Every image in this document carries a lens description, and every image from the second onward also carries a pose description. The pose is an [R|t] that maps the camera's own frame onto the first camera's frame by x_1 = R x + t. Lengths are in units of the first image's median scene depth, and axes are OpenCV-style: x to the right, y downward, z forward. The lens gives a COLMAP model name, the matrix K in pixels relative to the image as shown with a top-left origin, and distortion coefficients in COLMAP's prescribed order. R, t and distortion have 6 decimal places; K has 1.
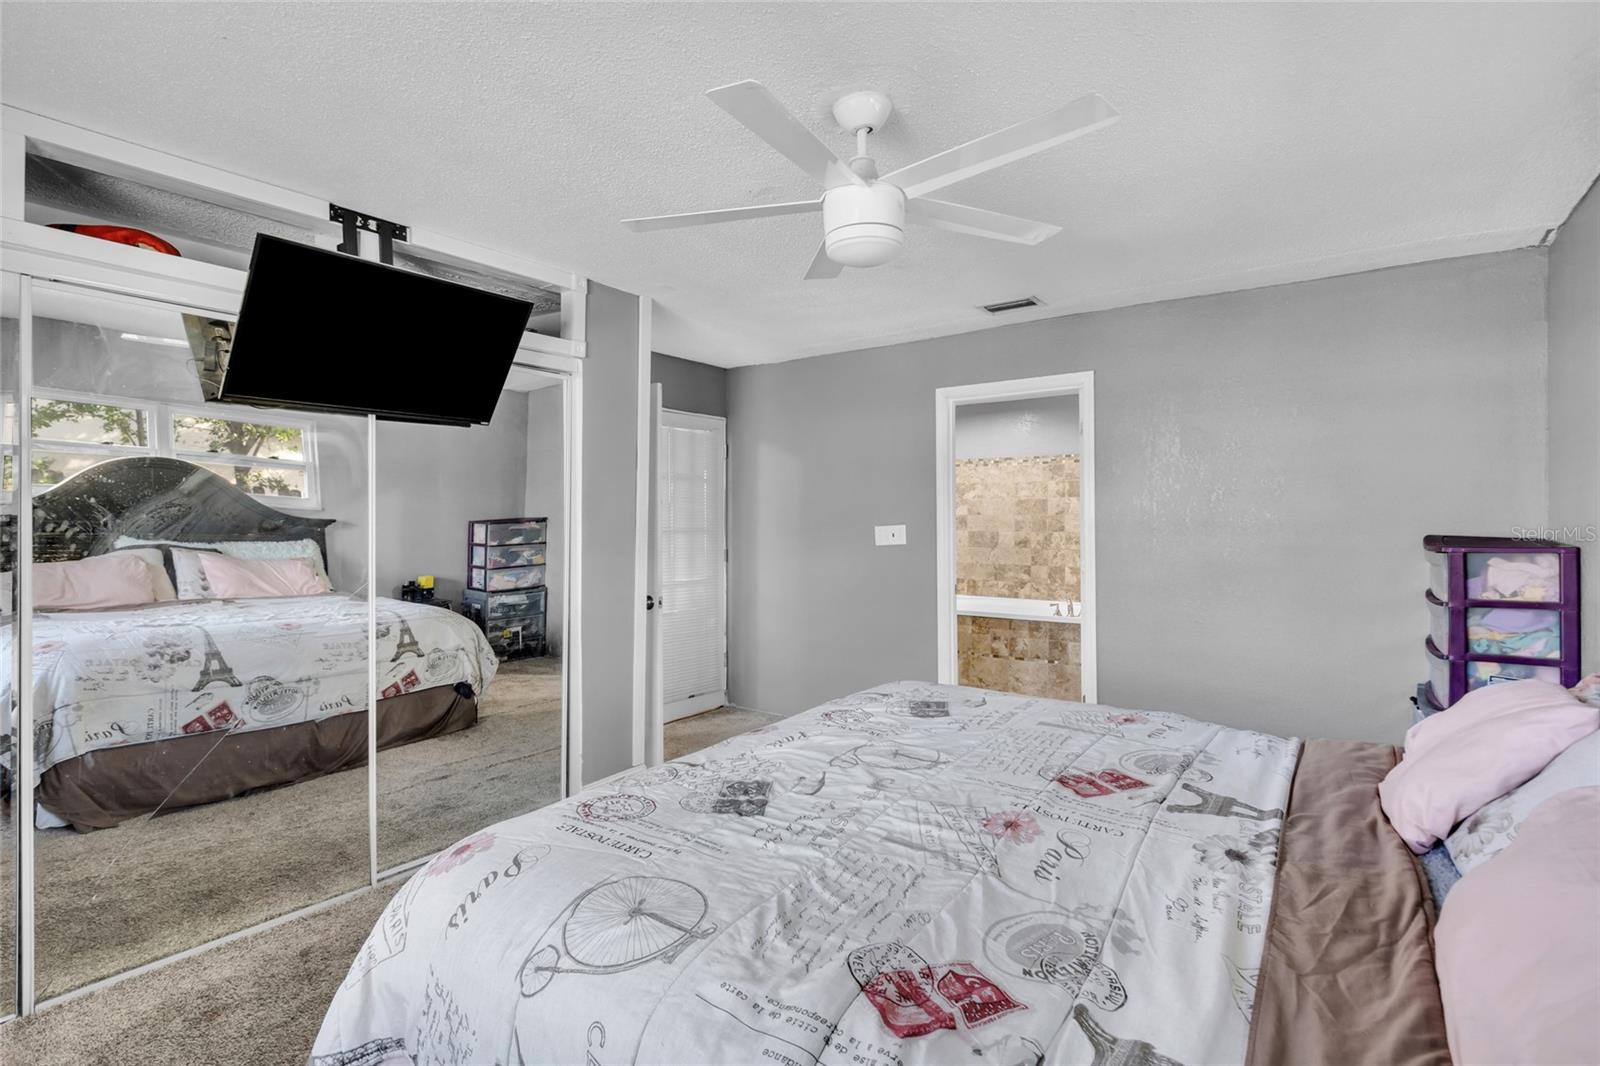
lens RADIAL K [[768.6, 0, 800.0], [0, 768.6, 533.0], [0, 0, 1]] dist [-0.000456, -0.000007]
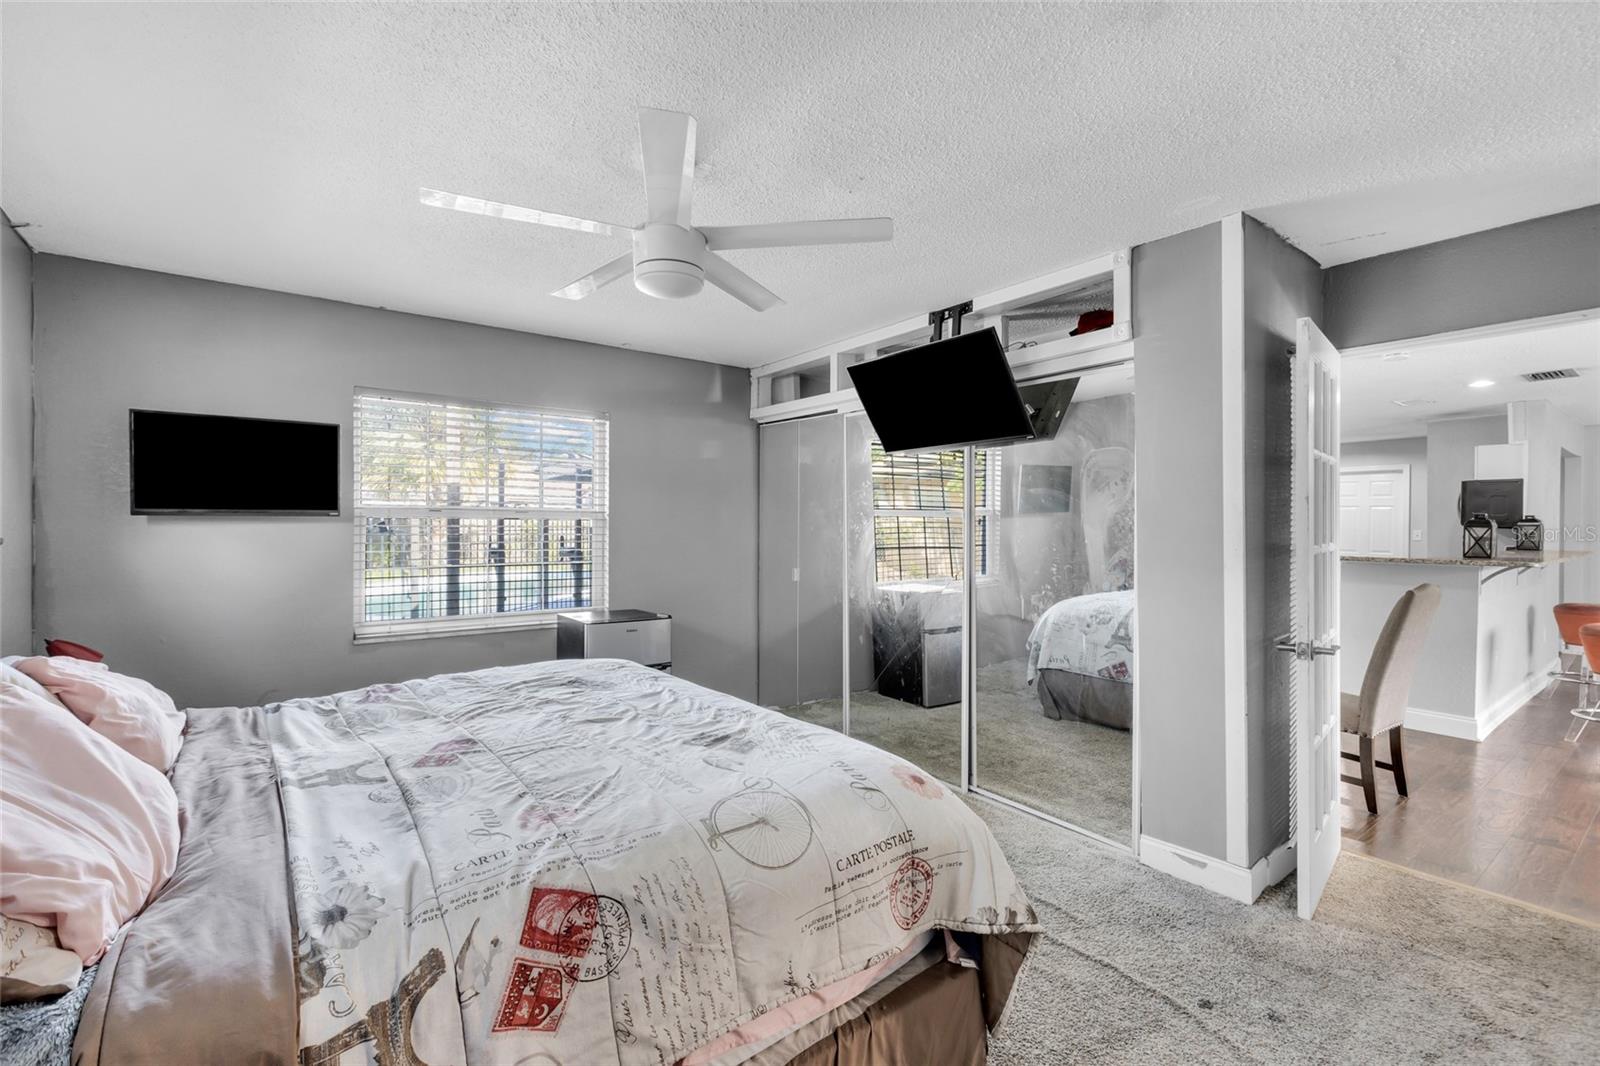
lens RADIAL K [[717.9, 0, 800.0], [0, 717.9, 528.3], [0, 0, 1]] dist [0.001153, 0.000189]
pose [[-0.285451, 0.010620, -0.958334, 0.976725], [-0.016166, 0.999743, 0.015894, -0.029459], [0.958257, 0.020029, -0.285206, 1.392528]]
